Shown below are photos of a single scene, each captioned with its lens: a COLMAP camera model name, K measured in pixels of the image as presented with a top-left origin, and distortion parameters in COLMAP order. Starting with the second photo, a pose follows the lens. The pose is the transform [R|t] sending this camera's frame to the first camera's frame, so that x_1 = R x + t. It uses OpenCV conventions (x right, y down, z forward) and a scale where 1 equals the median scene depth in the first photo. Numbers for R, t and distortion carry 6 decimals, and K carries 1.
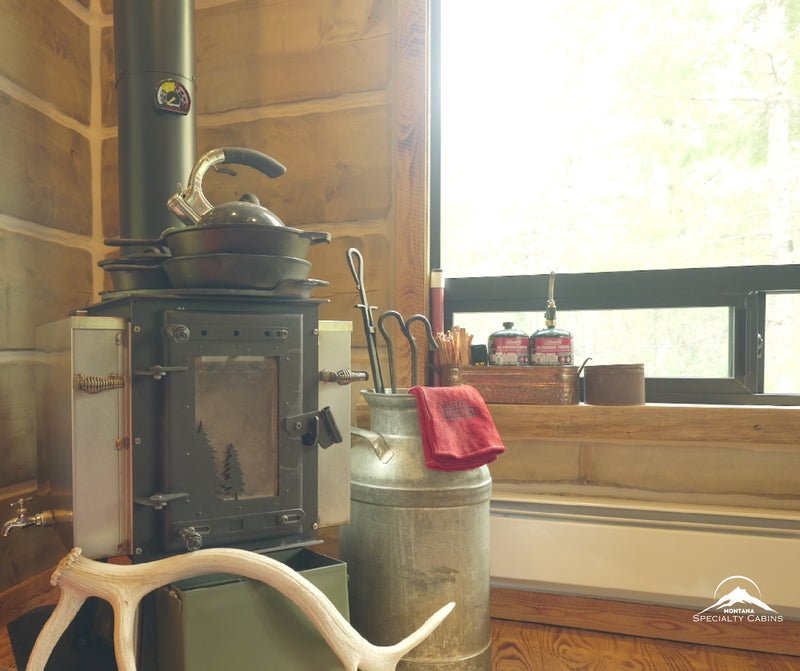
lens RADIAL K [[439.5, 0, 400.0], [0, 439.5, 419.5], [0, 0, 1]] dist [-0.001672, 0.000277]
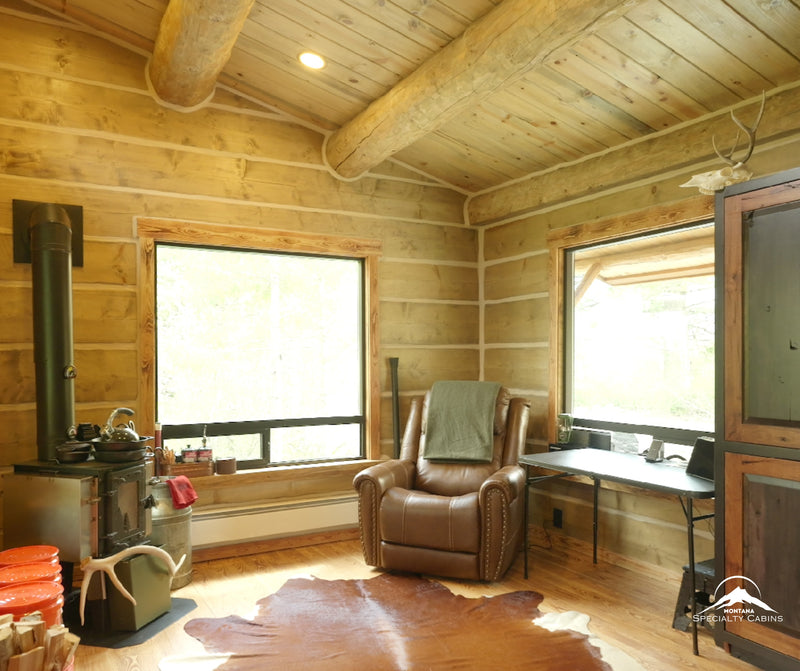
lens RADIAL K [[797.0, 0, 400.0], [0, 797.0, 335.5], [0, 0, 1]] dist [-0.000076, 0.004289]
pose [[0.682970, -0.012358, 0.730342, -2.370939], [0.026250, 0.999626, -0.007633, -0.821553], [-0.729975, 0.024384, 0.683039, -3.174097]]
